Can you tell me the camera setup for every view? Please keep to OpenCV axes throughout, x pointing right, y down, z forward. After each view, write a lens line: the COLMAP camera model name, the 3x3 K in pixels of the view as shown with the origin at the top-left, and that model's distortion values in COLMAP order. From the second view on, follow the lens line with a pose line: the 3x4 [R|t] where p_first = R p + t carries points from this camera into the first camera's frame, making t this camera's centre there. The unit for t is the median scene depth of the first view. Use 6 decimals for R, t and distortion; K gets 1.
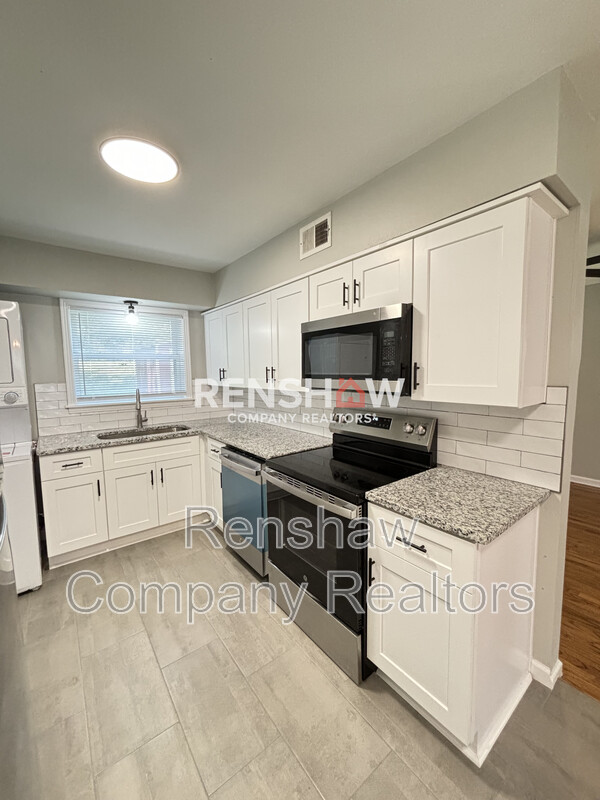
lens RADIAL K [[323.6, 0, 300.4], [0, 323.6, 399.1], [0, 0, 1]] dist [0.001083, 0.000908]
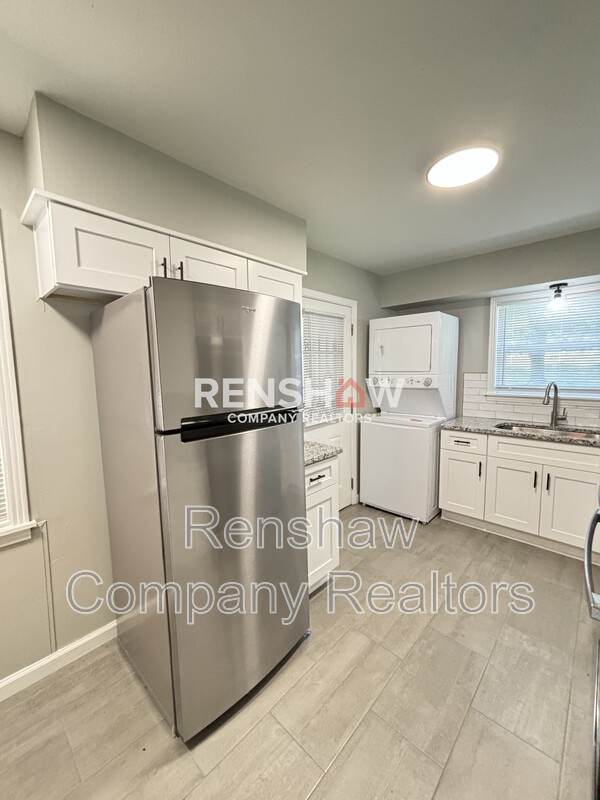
lens RADIAL K [[323.6, 0, 300.9], [0, 323.6, 398.7], [0, 0, 1]] dist [0.001083, 0.000908]
pose [[0.155848, 0.104995, -0.982185, 0.305550], [-0.080125, 0.992402, 0.093374, -0.015614], [0.984526, 0.064146, 0.163077, 0.187180]]
